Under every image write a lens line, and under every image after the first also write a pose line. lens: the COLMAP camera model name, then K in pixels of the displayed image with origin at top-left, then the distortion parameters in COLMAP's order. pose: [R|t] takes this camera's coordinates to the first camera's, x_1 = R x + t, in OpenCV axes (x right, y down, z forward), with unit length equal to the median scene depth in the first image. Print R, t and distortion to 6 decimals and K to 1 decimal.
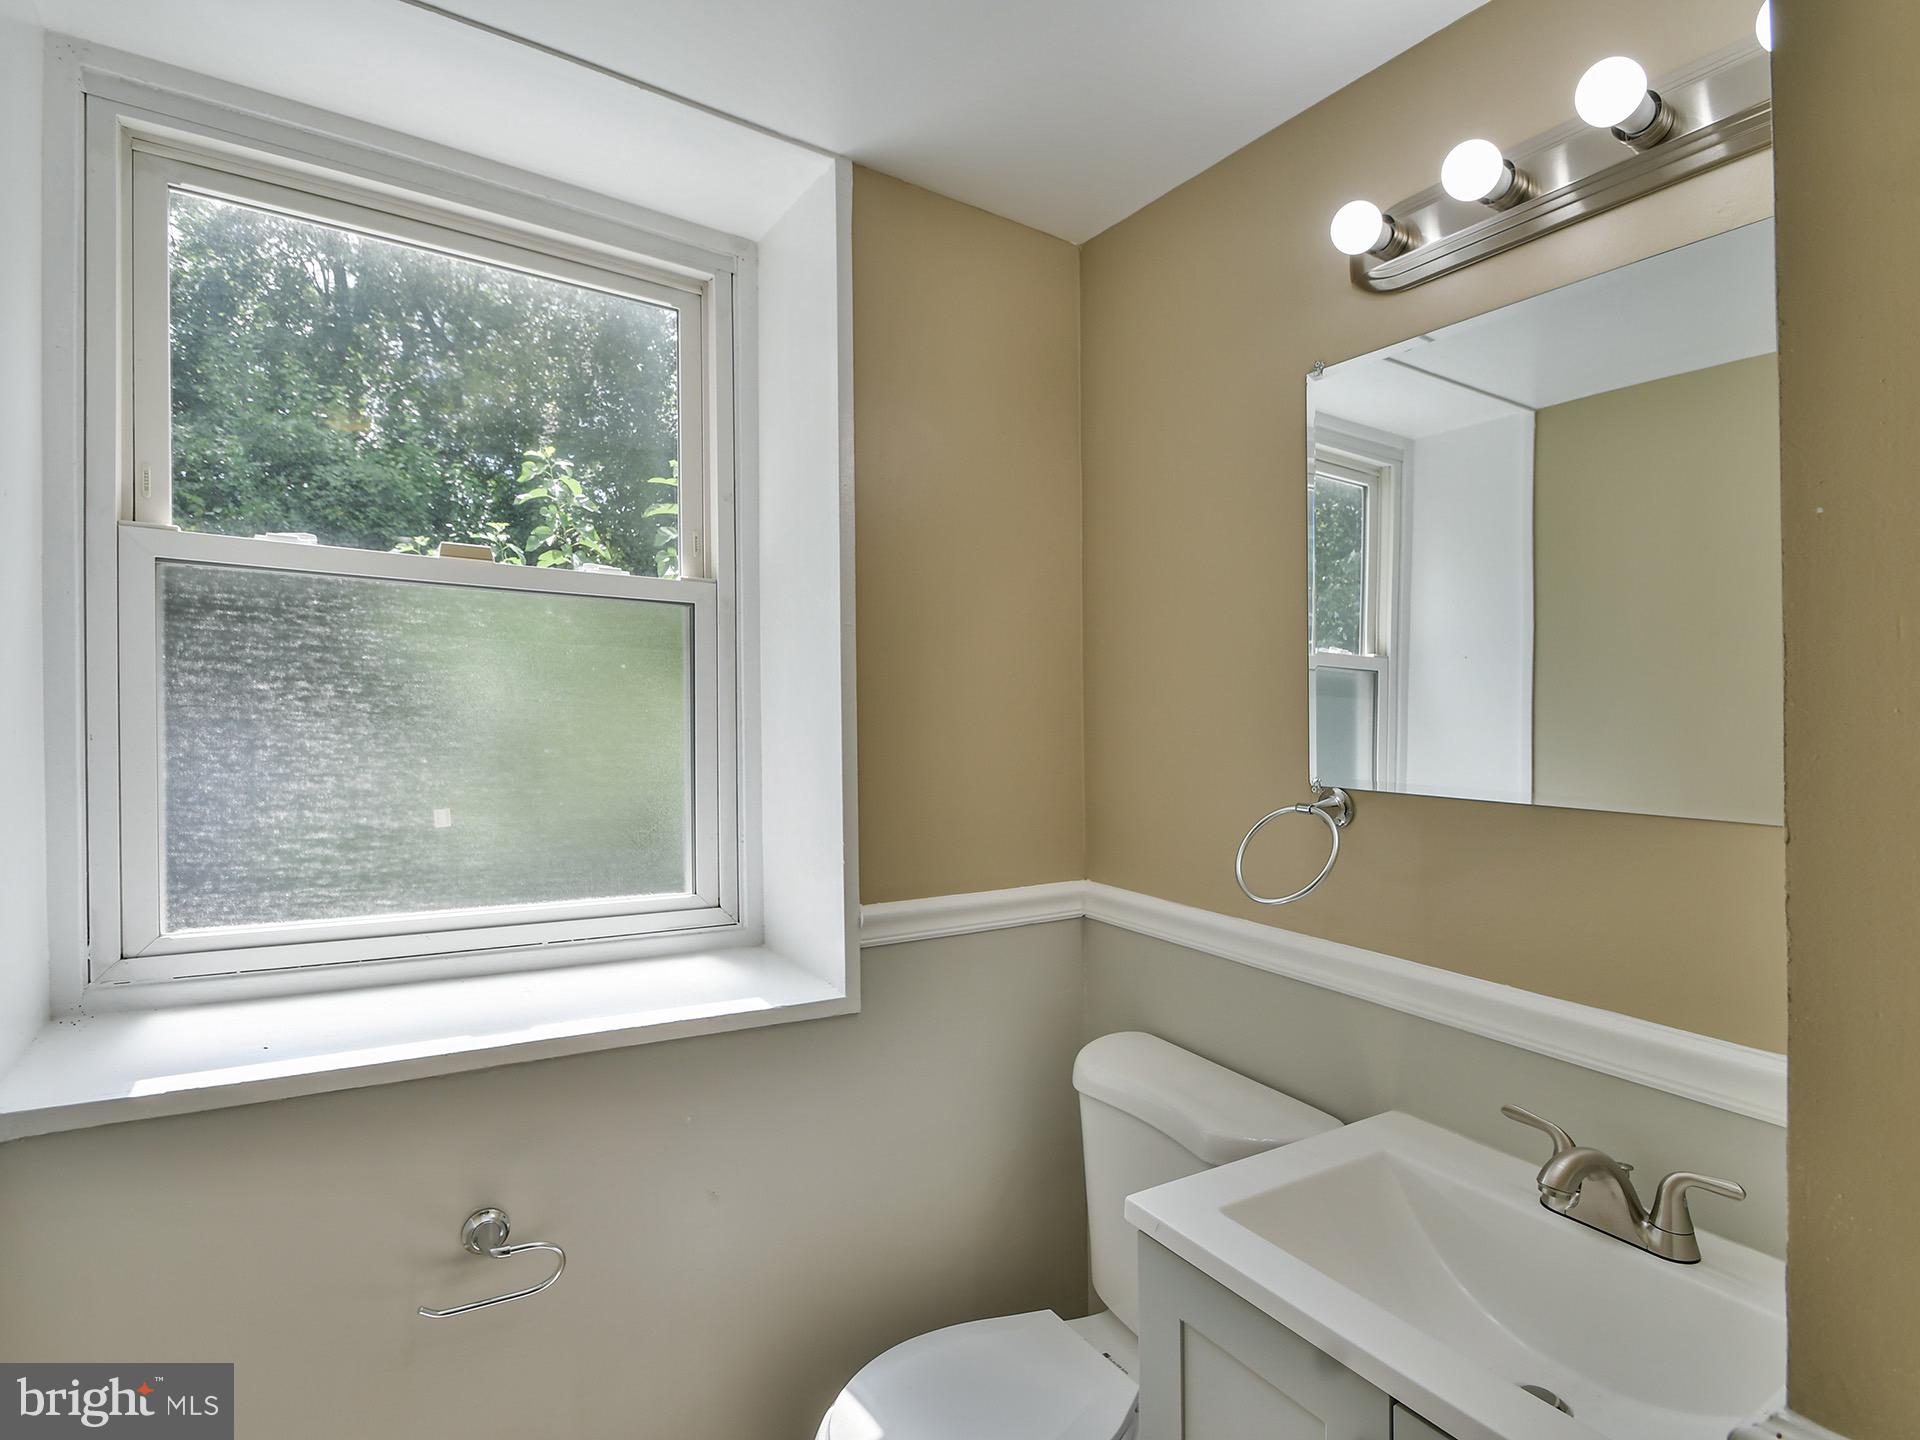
lens RADIAL K [[994.1, 0, 953.9], [0, 994.1, 732.4], [0, 0, 1]] dist [0.032514, -0.026492]
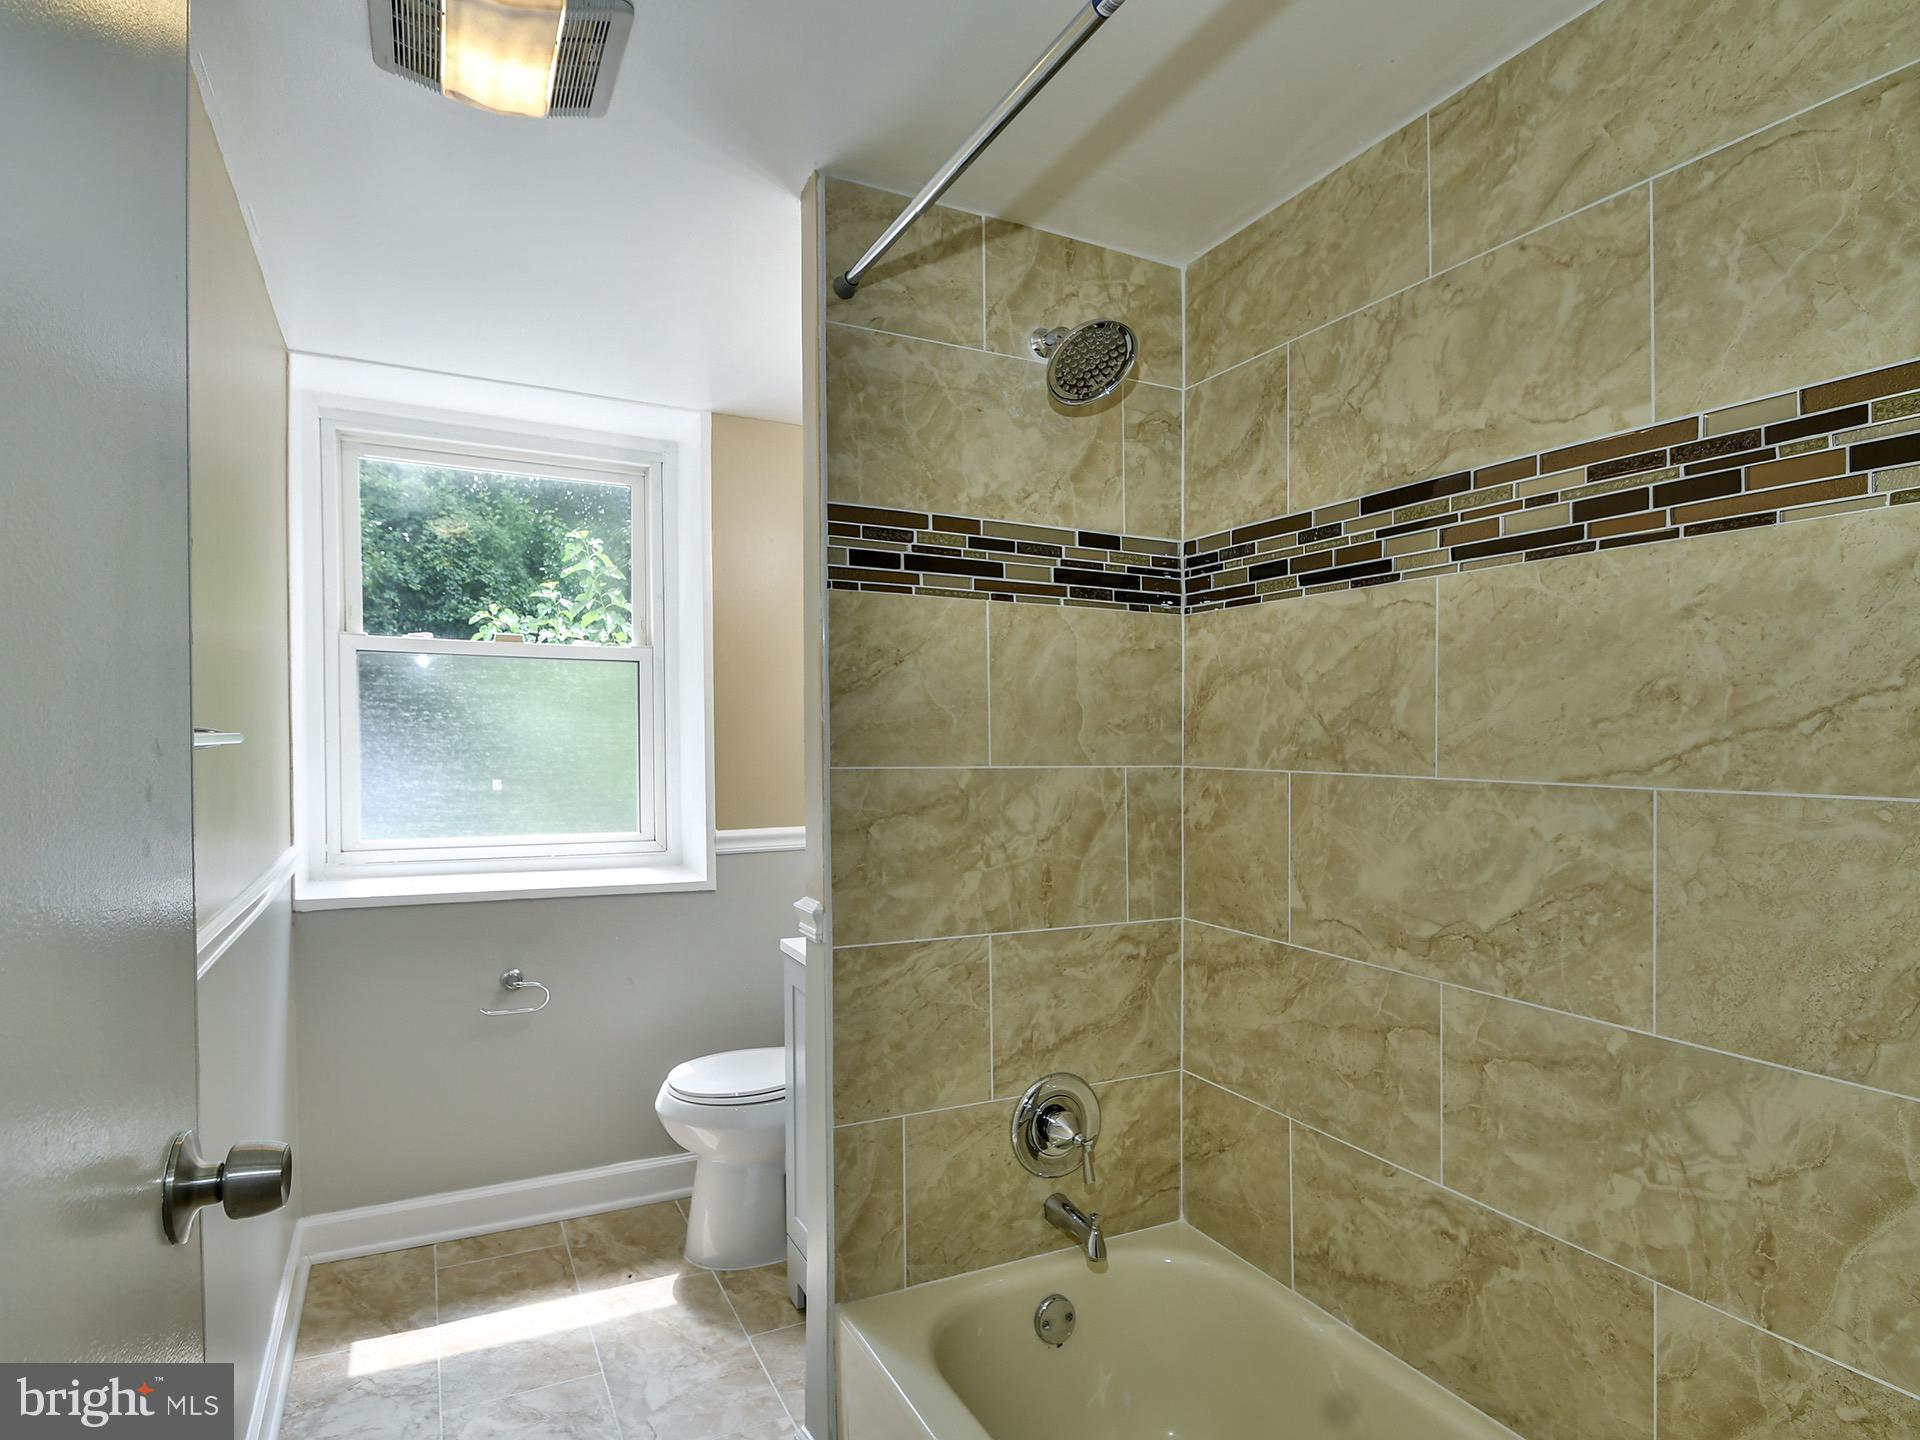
lens RADIAL K [[1017.4, 0, 915.1], [0, 1017.4, 749.2], [0, 0, 1]] dist [-0.008056, -0.000412]
pose [[0.992891, -0.015574, -0.118003, 0.474804], [0.014459, 0.999842, -0.010301, 0.052212], [0.118144, 0.008521, 0.992960, -0.765605]]
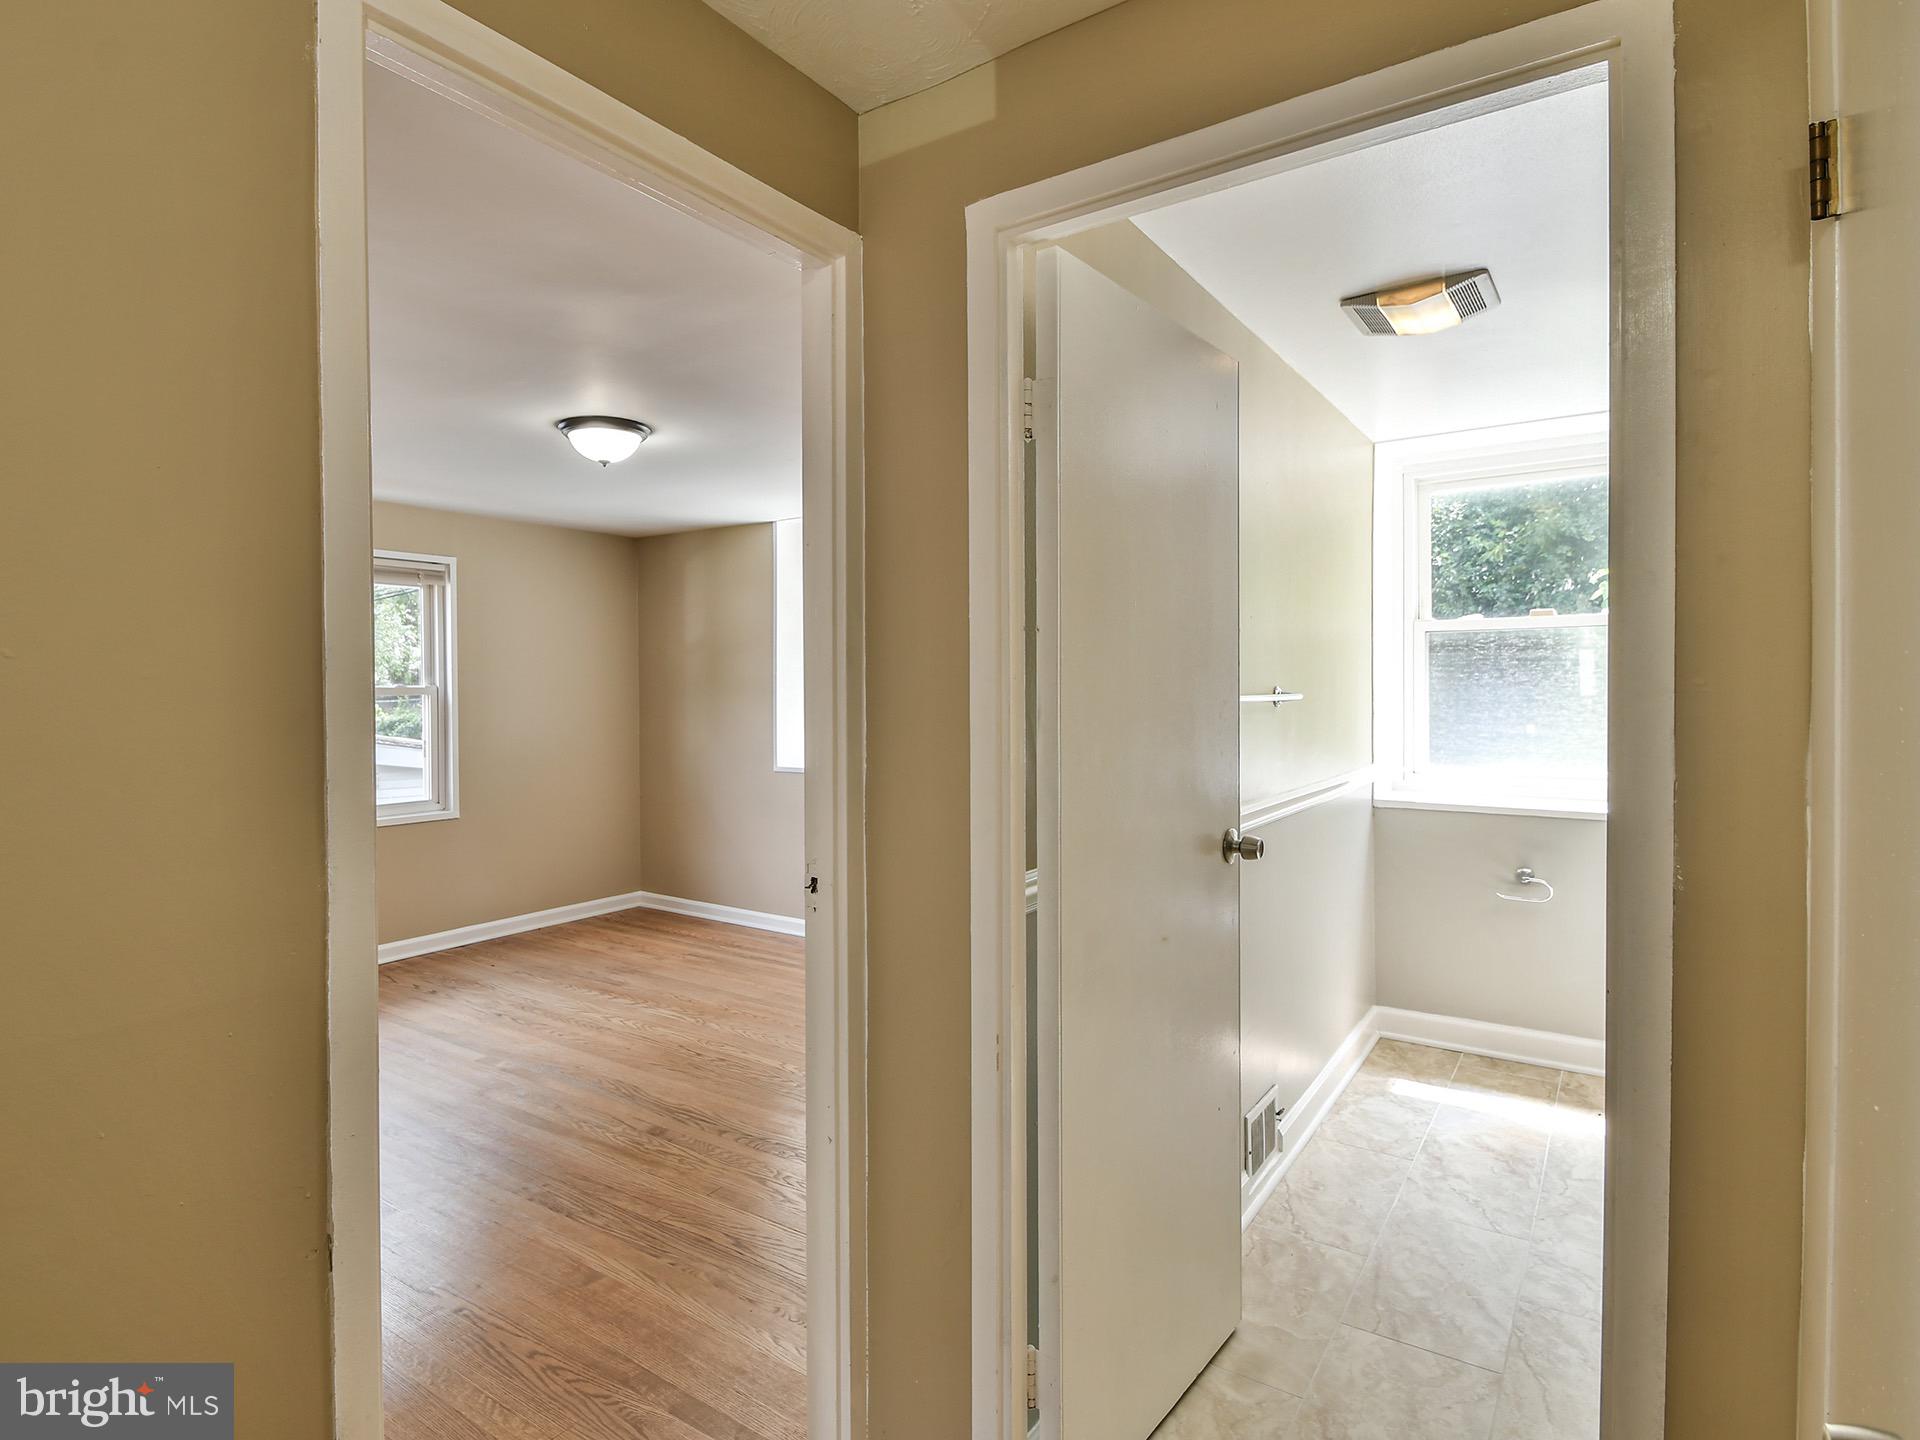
lens RADIAL K [[994.1, 0, 953.9], [0, 994.1, 732.4], [0, 0, 1]] dist [0.032514, -0.026492]
pose [[0.402684, 0.013588, -0.915238, 1.112418], [0.002131, 0.999873, 0.015783, 0.055039], [0.915336, -0.008306, 0.402604, -1.200466]]
